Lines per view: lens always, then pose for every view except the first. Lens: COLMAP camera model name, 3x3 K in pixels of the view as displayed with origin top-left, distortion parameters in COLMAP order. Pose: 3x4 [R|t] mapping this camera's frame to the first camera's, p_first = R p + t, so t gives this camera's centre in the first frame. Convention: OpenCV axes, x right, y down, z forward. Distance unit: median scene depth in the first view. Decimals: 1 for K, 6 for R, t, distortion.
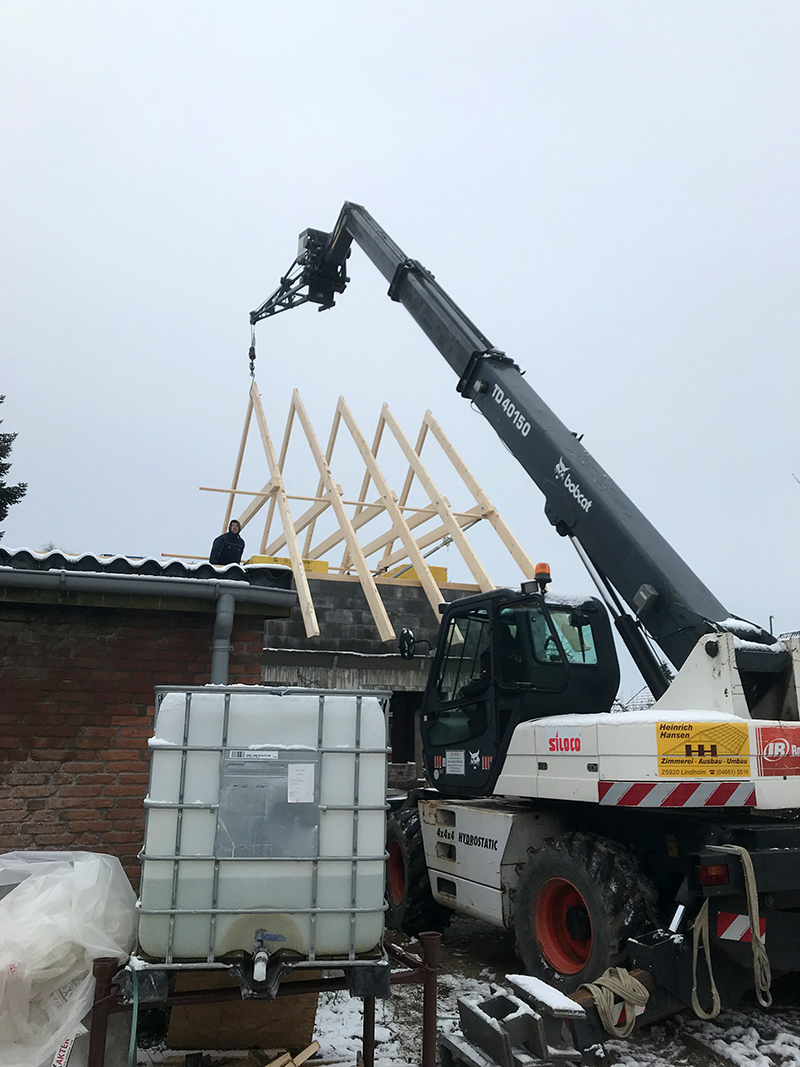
lens RADIAL K [[901.1, 0, 400.0], [0, 901.1, 533.5], [0, 0, 1]] dist [0.000763, -0.000893]
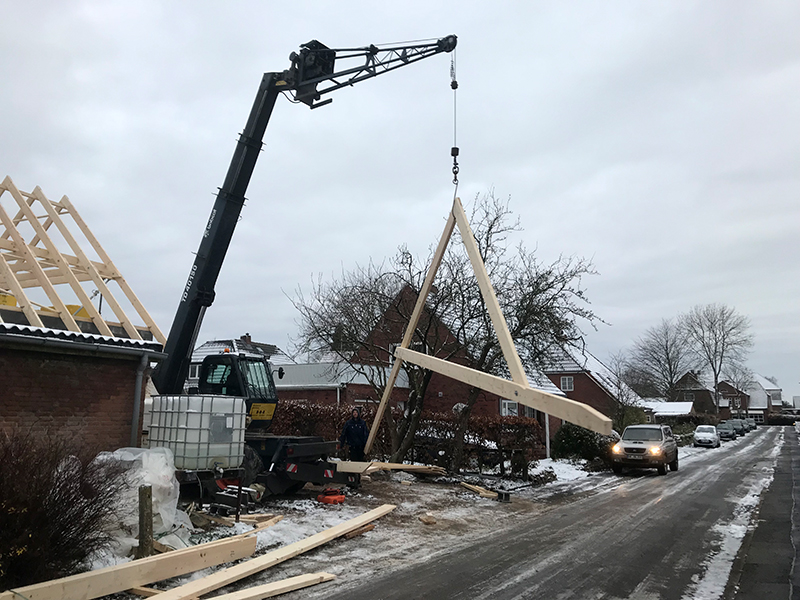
lens RADIAL K [[655.7, 0, 400.0], [0, 655.7, 300.0], [0, 0, 1]] dist [0.000251, 0.000752]
pose [[0.742414, 0.115804, 0.659857, -1.398873], [-0.163250, 0.986528, 0.010541, -0.348986], [-0.649747, -0.115547, 0.751317, -1.374249]]
